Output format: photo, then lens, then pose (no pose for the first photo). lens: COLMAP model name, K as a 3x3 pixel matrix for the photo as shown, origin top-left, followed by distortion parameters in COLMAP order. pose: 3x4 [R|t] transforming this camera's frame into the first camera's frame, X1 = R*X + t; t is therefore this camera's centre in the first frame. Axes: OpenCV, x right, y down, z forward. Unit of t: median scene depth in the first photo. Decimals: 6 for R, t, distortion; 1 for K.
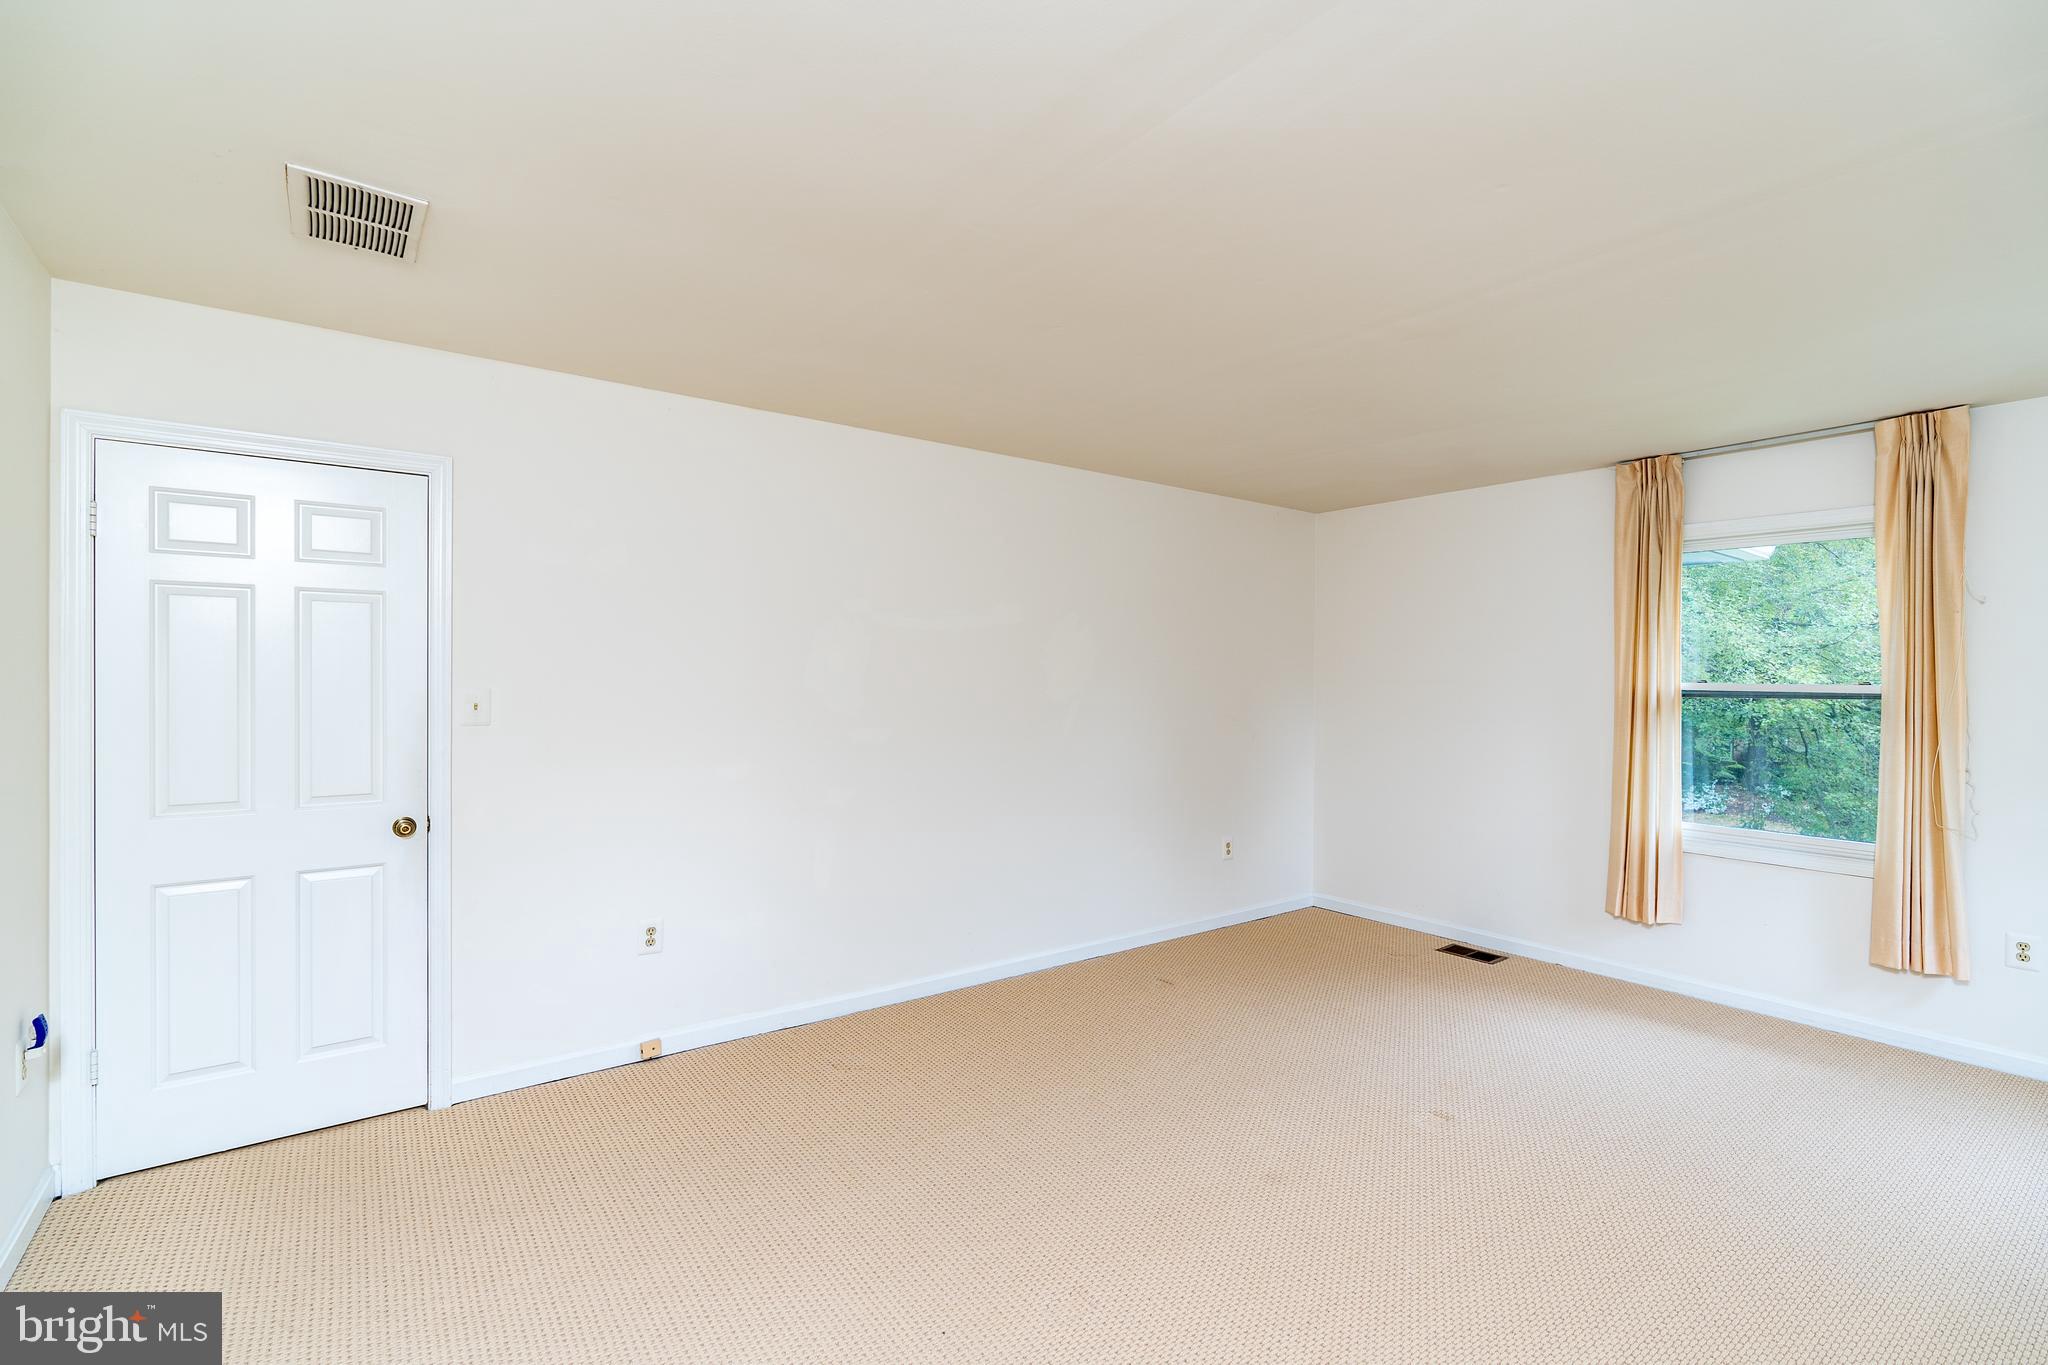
lens RADIAL K [[902.5, 0, 1024.0], [0, 902.5, 682.5], [0, 0, 1]] dist [0.000113, -0.000086]
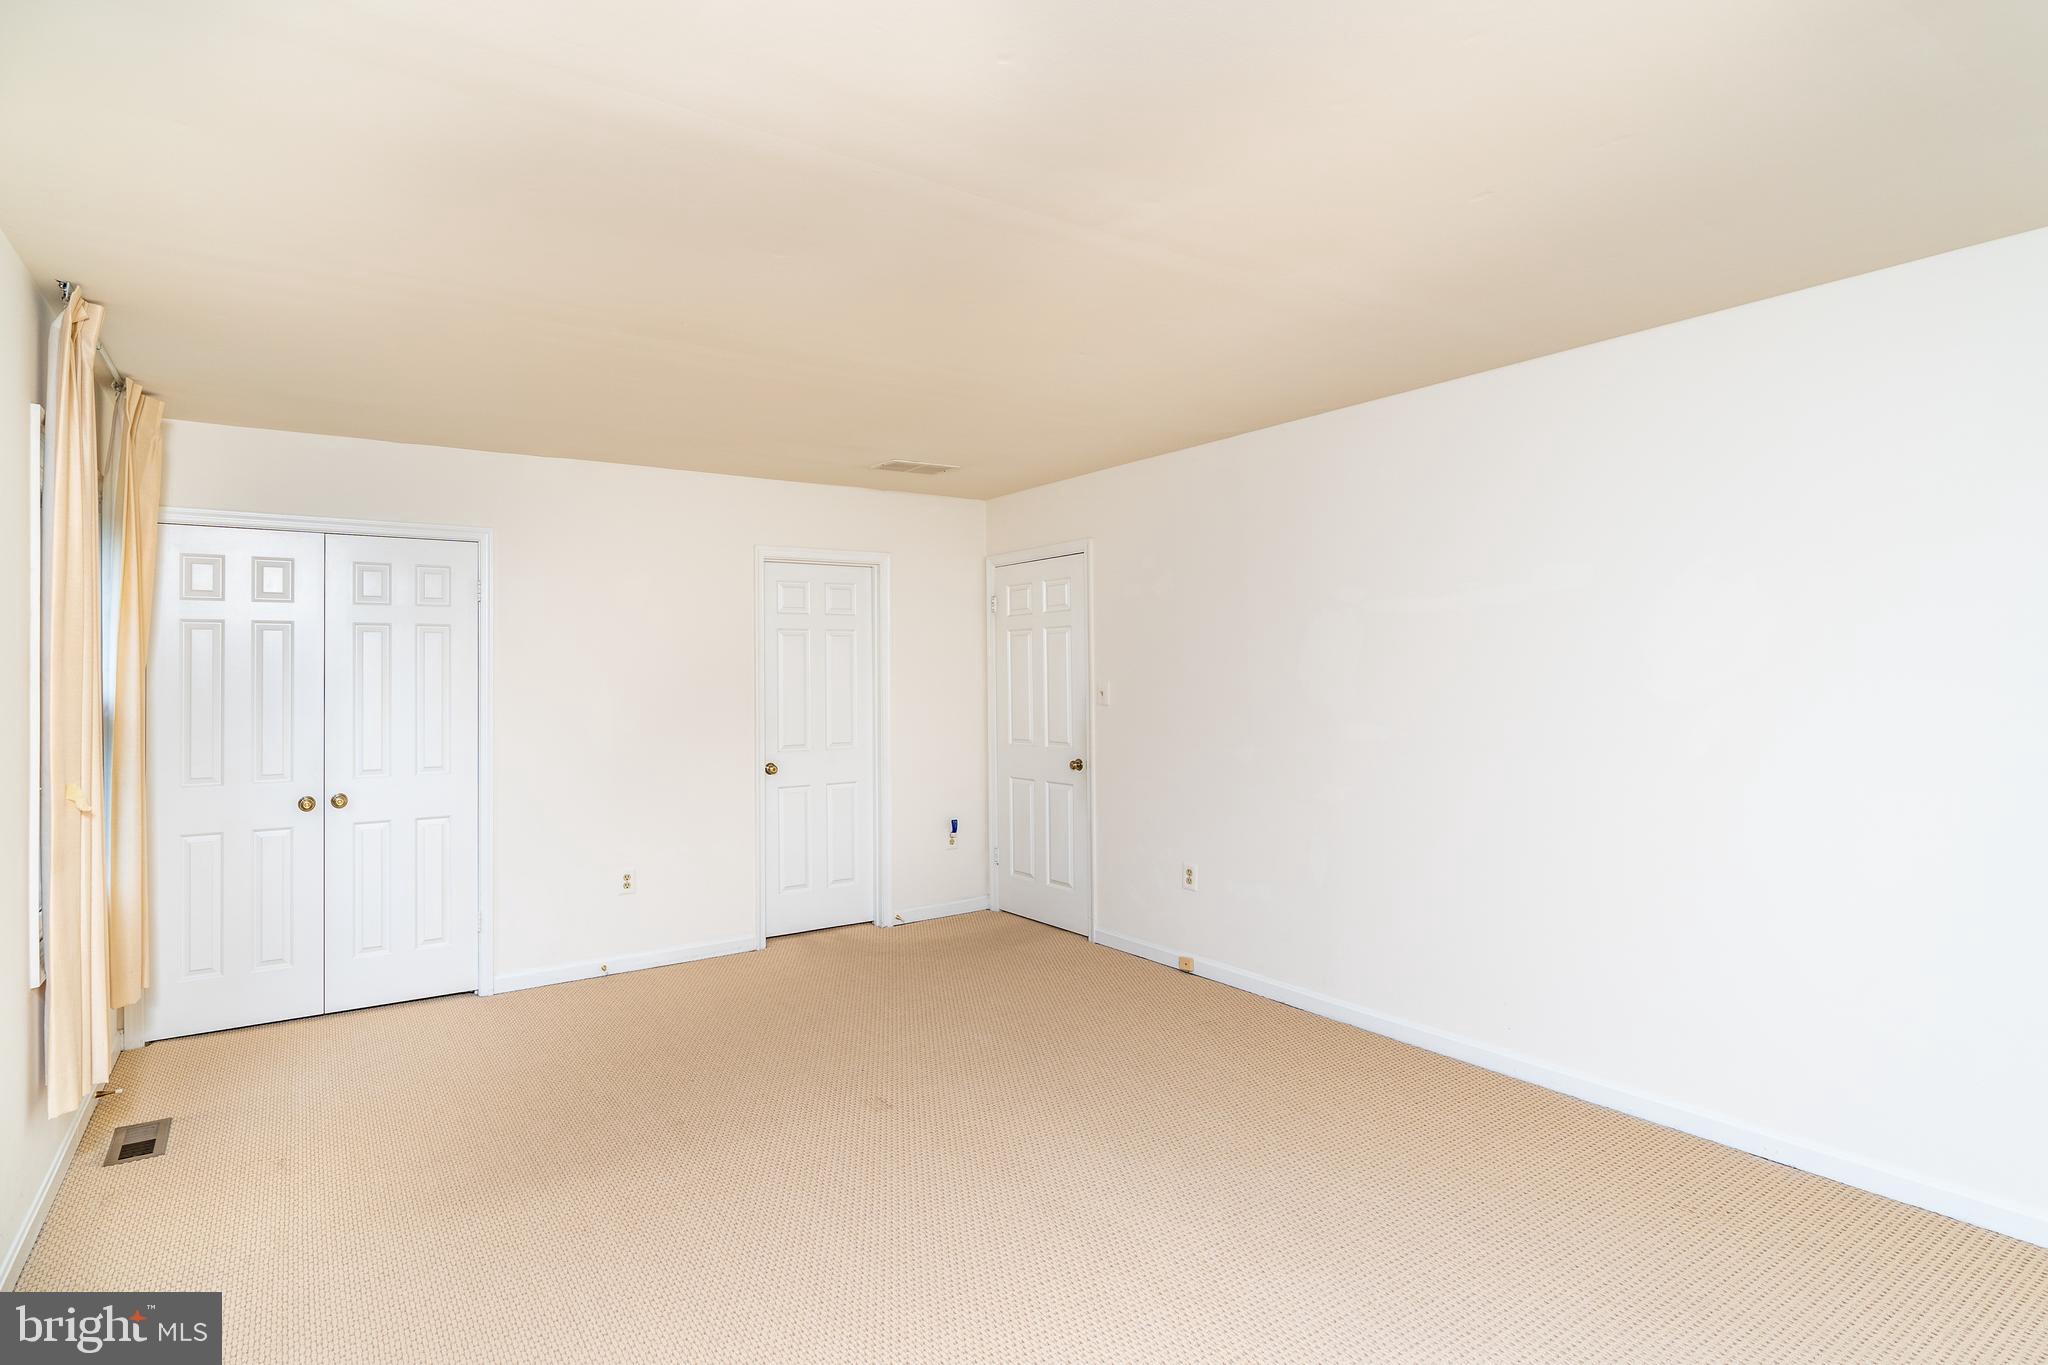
lens RADIAL K [[617.5, 0, 1024.0], [0, 617.5, 682.5], [0, 0, 1]] dist [0.000631, 0.000080]
pose [[0.968361, -0.011024, -0.249309, 0.510456], [0.011187, 0.999937, -0.000763, 0.000774], [0.249302, -0.002050, 0.968424, 0.364478]]
